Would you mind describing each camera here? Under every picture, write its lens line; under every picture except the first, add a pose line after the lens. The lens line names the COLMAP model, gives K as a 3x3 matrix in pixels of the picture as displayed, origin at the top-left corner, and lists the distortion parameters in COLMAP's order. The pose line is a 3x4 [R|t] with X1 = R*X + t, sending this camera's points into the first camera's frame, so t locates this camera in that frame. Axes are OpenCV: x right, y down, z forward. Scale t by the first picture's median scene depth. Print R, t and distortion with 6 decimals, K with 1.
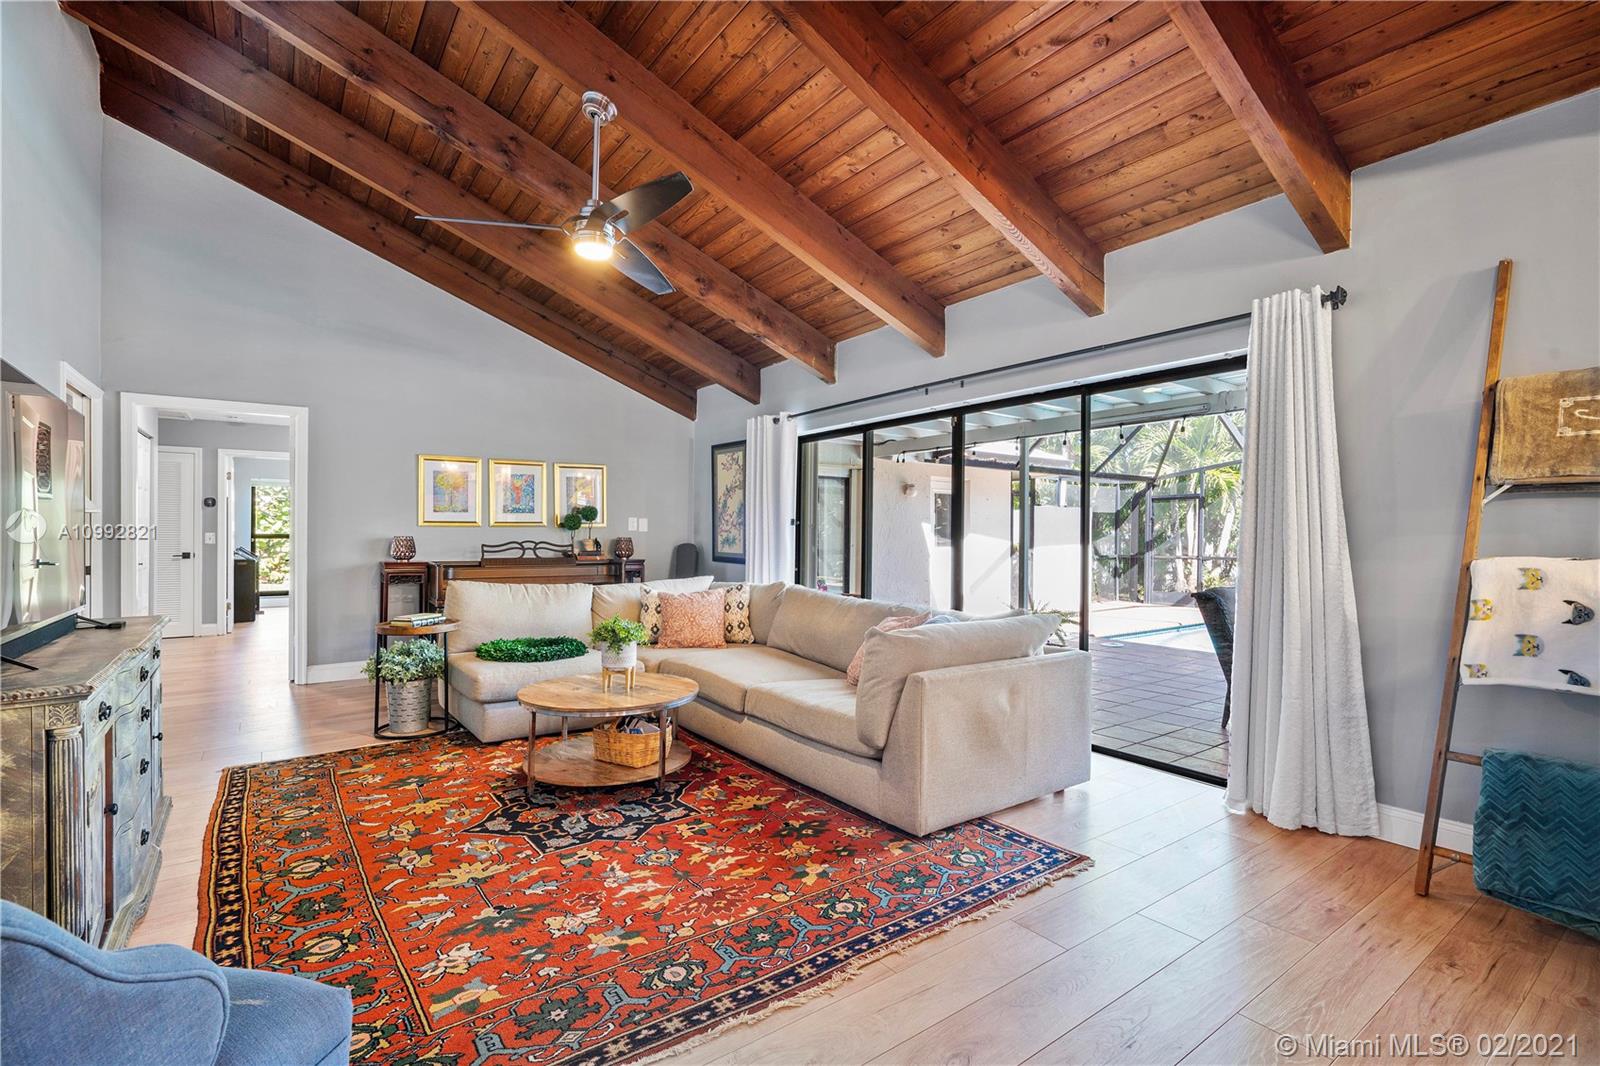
lens RADIAL K [[727.7, 0, 798.5], [0, 727.7, 532.4], [0, 0, 1]] dist [-0.004257, 0.001928]
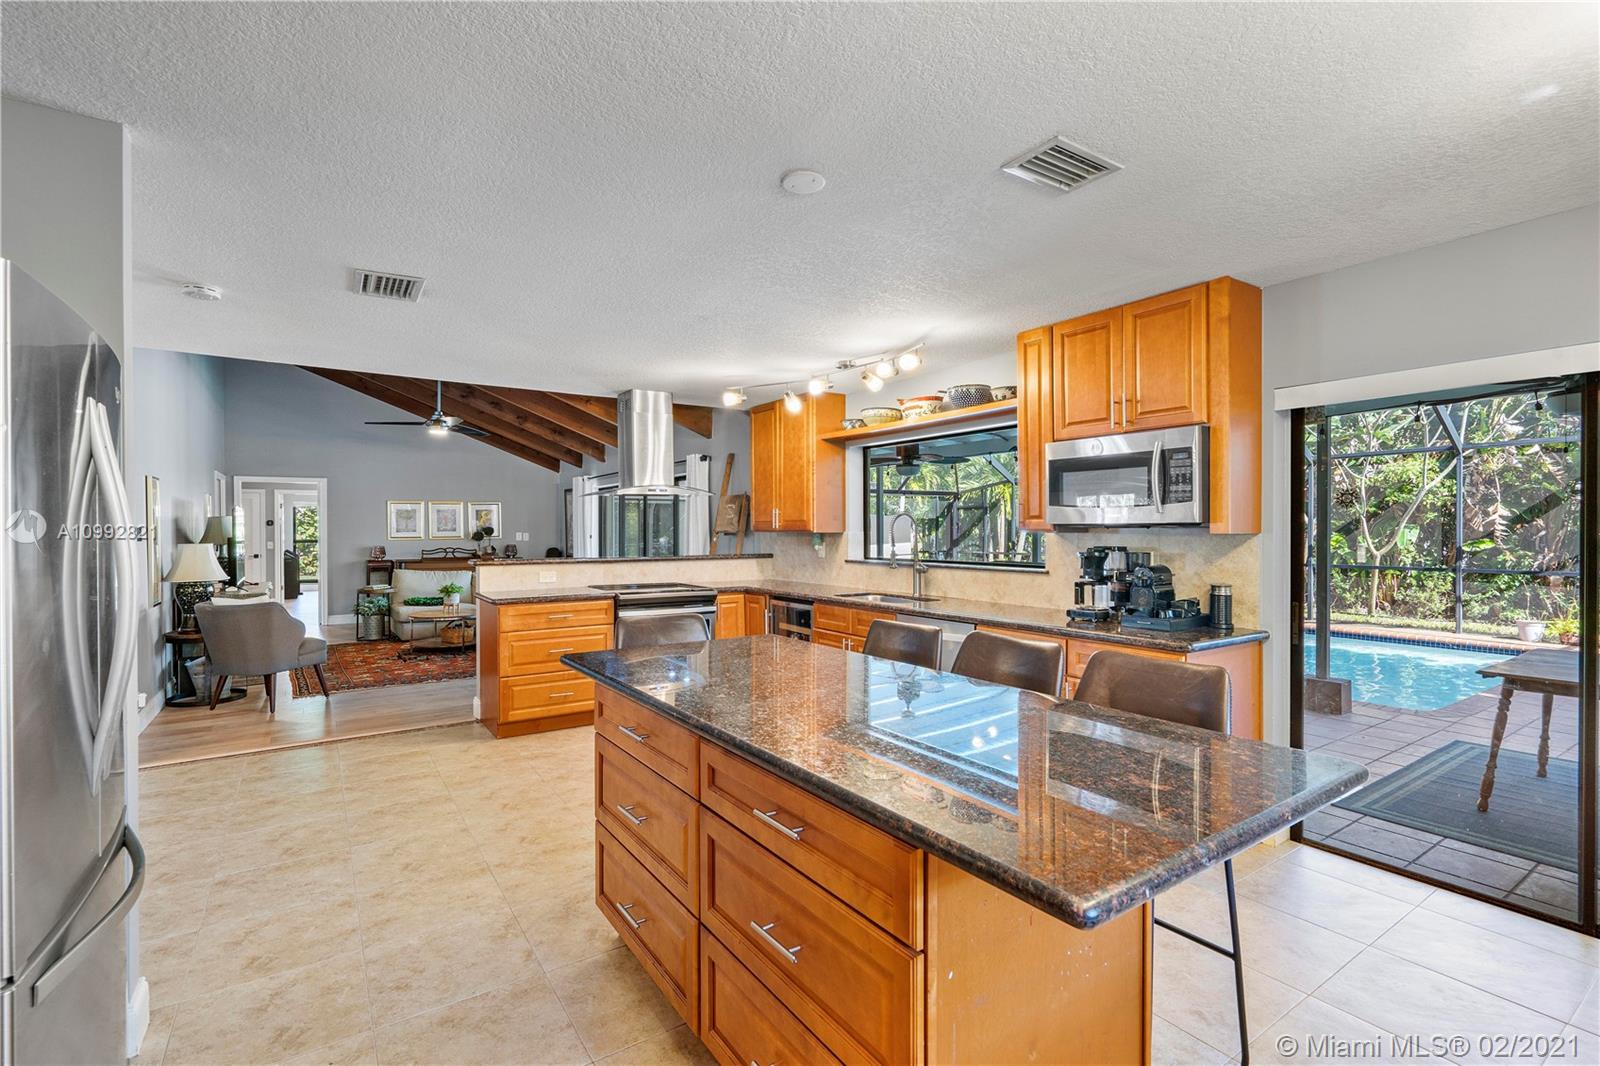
lens RADIAL K [[727.7, 0, 805.1], [0, 727.7, 530.0], [0, 0, 1]] dist [-0.004257, 0.001928]
pose [[0.999663, -0.006108, -0.025223, 1.145015], [0.006260, 0.999963, 0.005929, -0.076467], [0.025185, -0.006085, 0.999664, -1.597916]]
